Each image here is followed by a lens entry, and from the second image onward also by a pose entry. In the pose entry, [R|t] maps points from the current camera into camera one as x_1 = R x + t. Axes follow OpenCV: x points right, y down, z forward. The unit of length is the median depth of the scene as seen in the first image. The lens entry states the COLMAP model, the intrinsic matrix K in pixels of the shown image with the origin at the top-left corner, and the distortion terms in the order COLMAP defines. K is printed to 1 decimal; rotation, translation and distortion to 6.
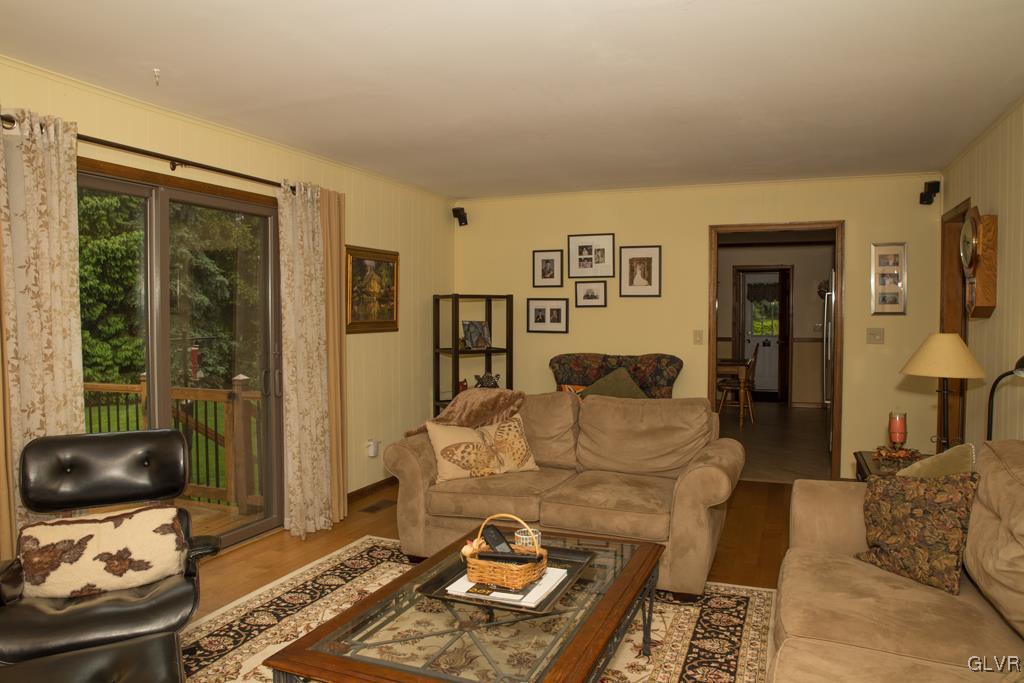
lens RADIAL K [[720.6, 0, 511.9], [0, 720.6, 340.2], [0, 0, 1]] dist [-0.048272, 0.009546]
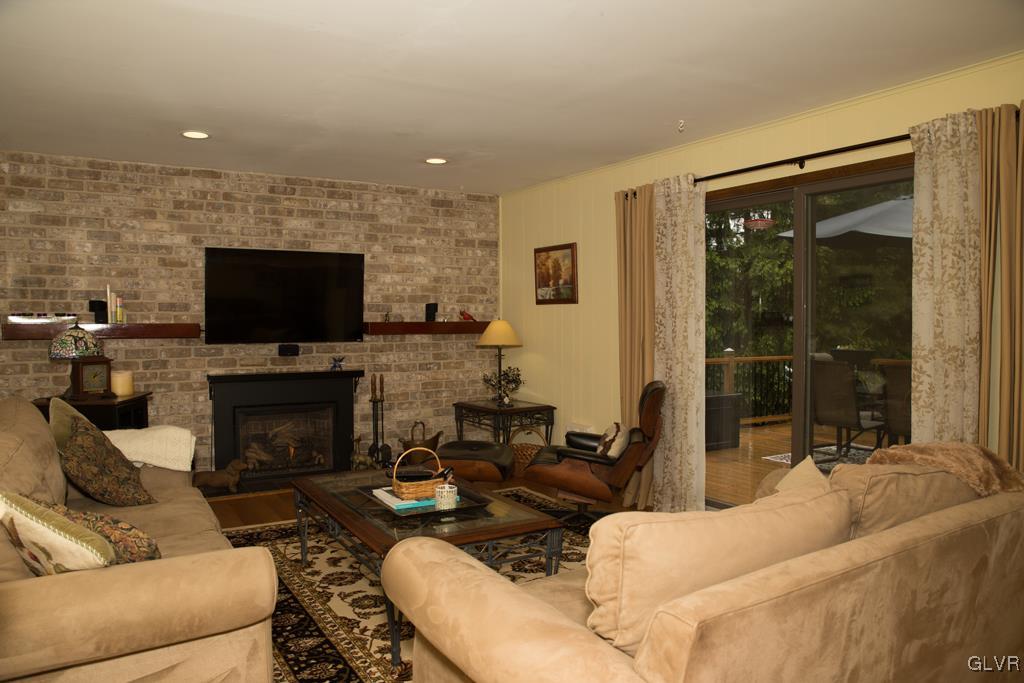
lens RADIAL K [[720.6, 0, 512.4], [0, 720.6, 342.0], [0, 0, 1]] dist [-0.048272, 0.009546]
pose [[-0.600388, 0.025051, -0.799316, 0.814254], [-0.036547, 0.997605, 0.058718, -0.034425], [0.798873, 0.064466, -0.598035, 1.660267]]
